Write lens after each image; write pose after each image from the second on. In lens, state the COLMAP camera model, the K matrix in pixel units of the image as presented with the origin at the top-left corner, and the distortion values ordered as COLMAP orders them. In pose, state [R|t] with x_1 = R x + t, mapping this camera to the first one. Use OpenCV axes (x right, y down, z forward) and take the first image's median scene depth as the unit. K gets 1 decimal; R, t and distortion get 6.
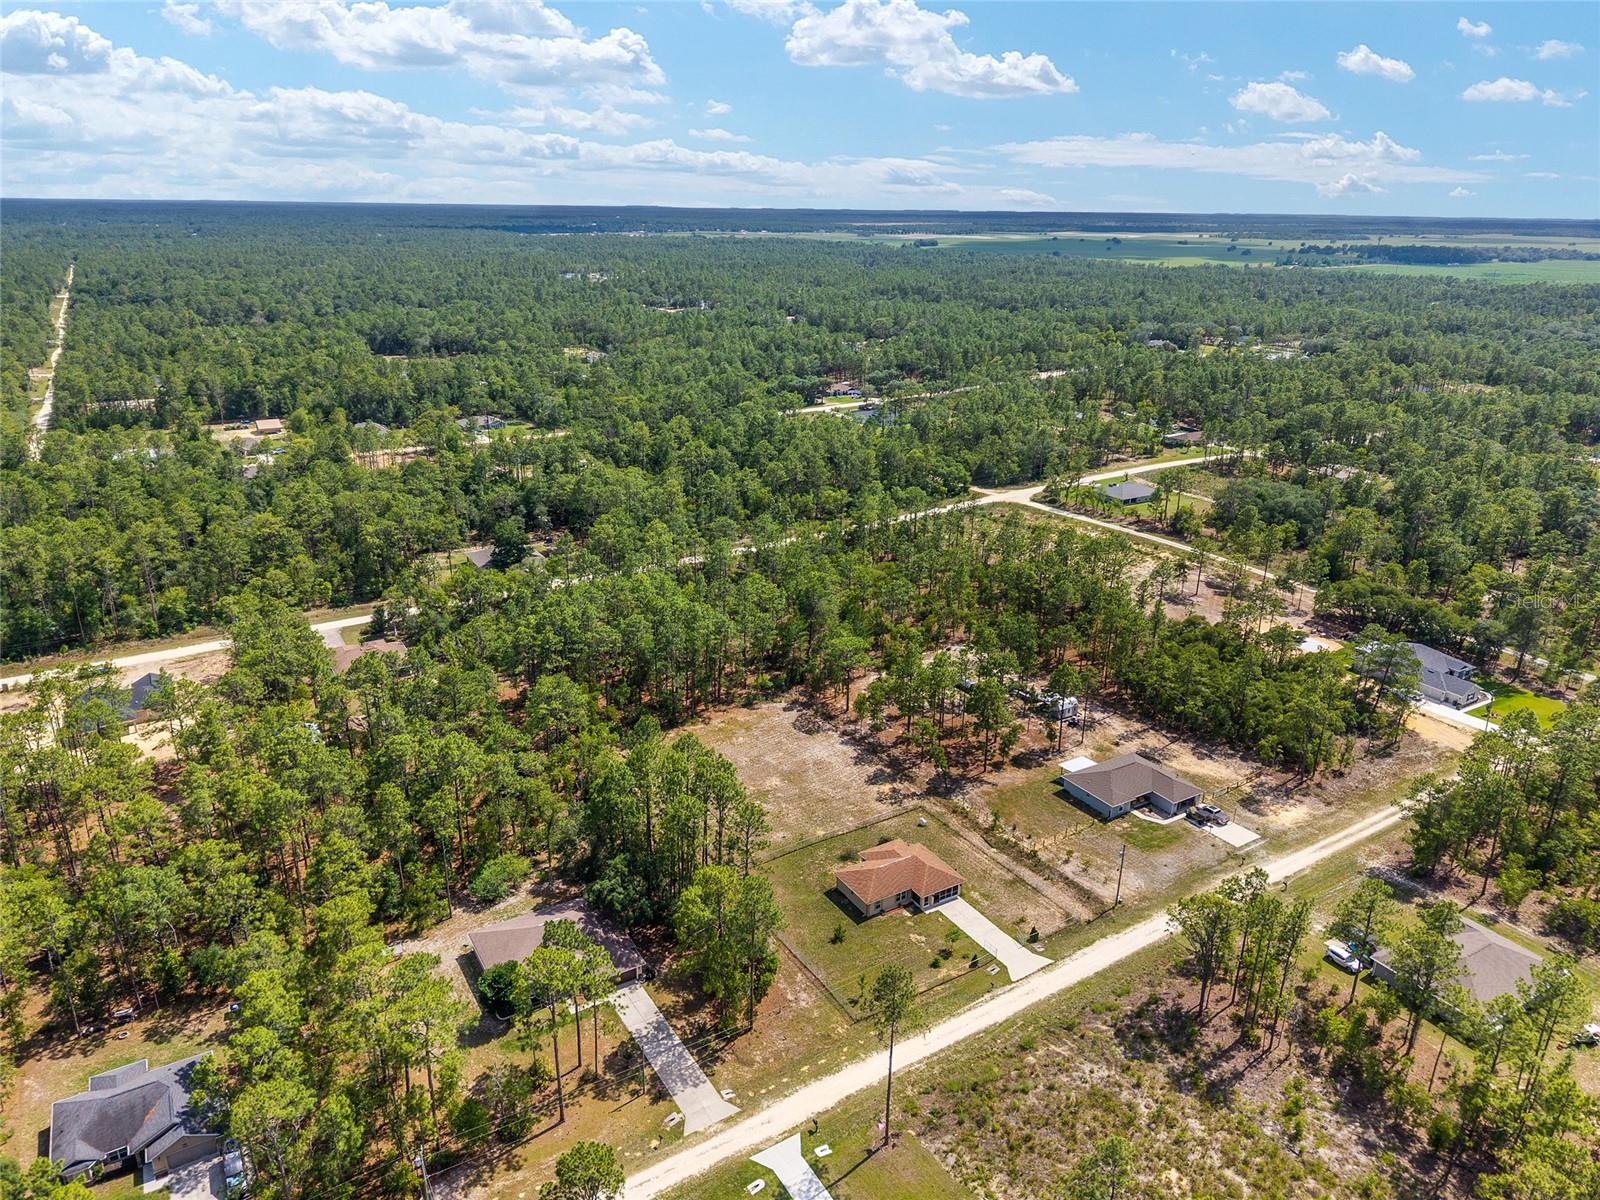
lens RADIAL K [[1083.7, 0, 785.6], [0, 1083.7, 595.3], [0, 0, 1]] dist [0.034380, -0.029351]
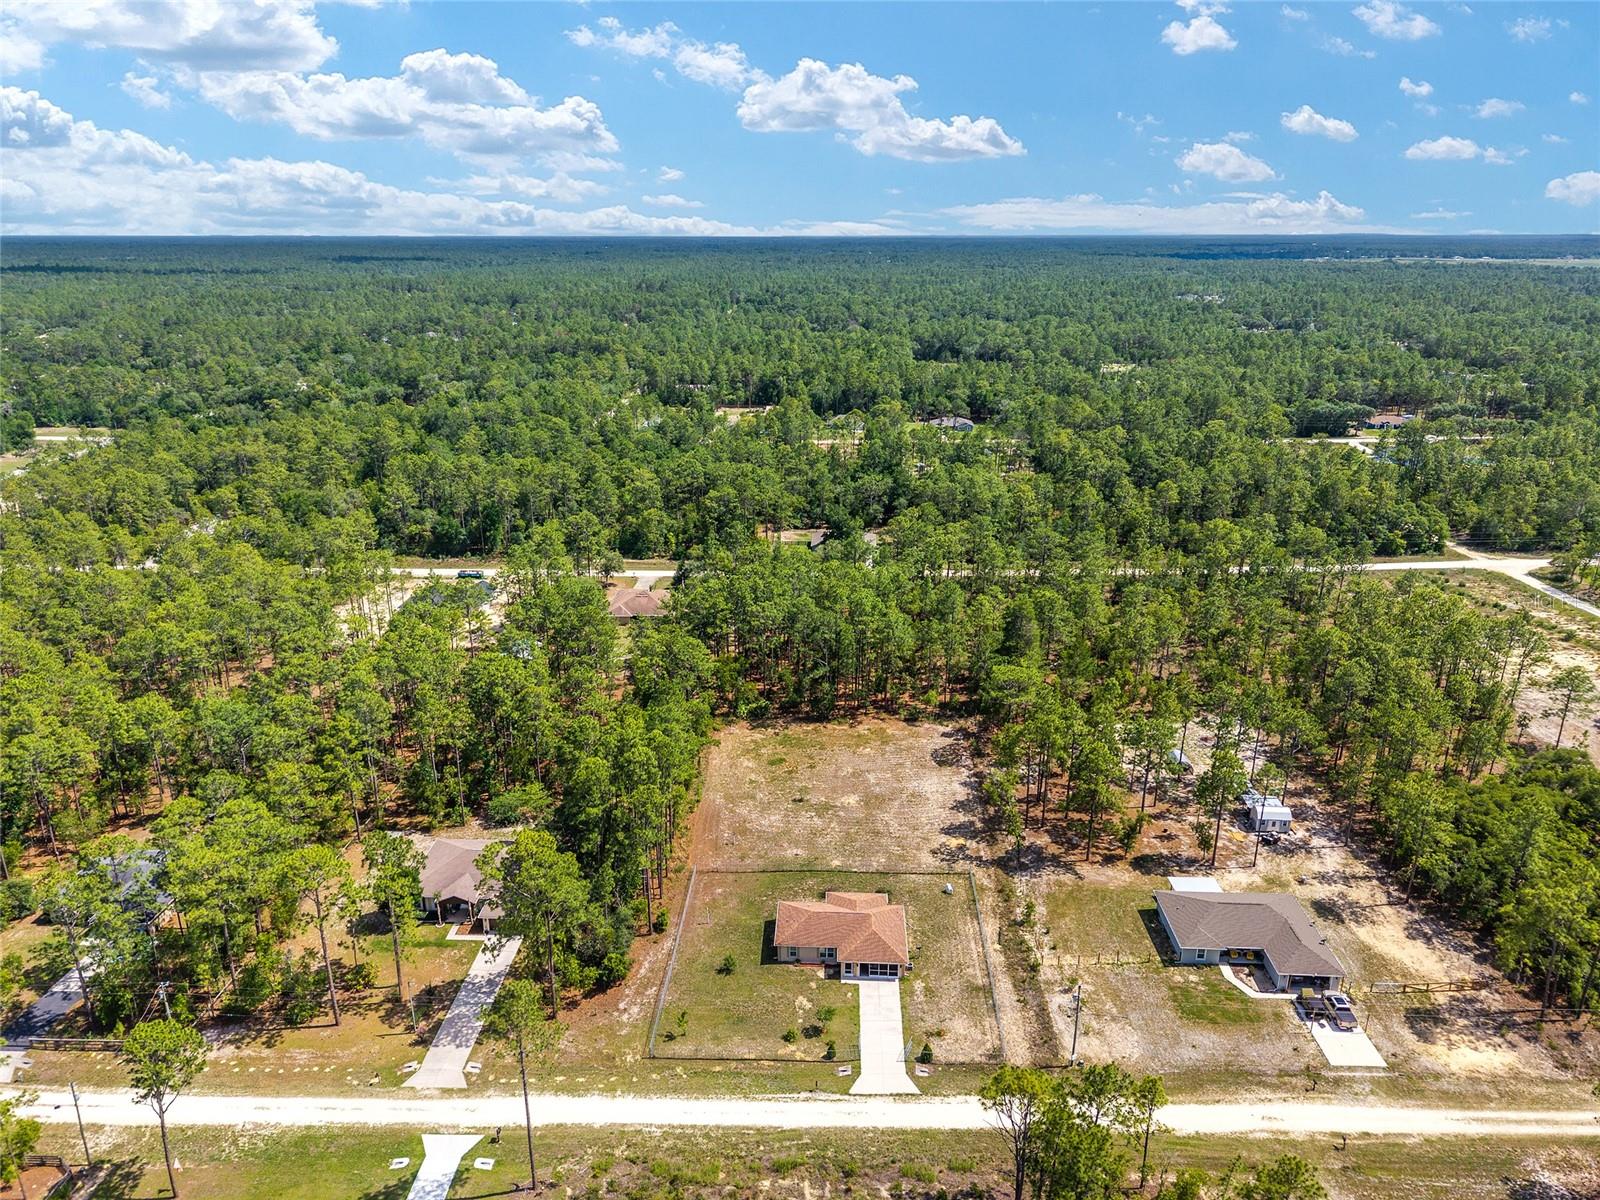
lens RADIAL K [[1076.6, 0, 789.0], [0, 1076.6, 600.7], [0, 0, 1]] dist [0.015231, -0.008955]
pose [[0.832103, 0.170301, -0.527828, 0.419608], [-0.179481, 0.983164, 0.034267, -0.010228], [0.524777, 0.066222, 0.848660, 0.236313]]
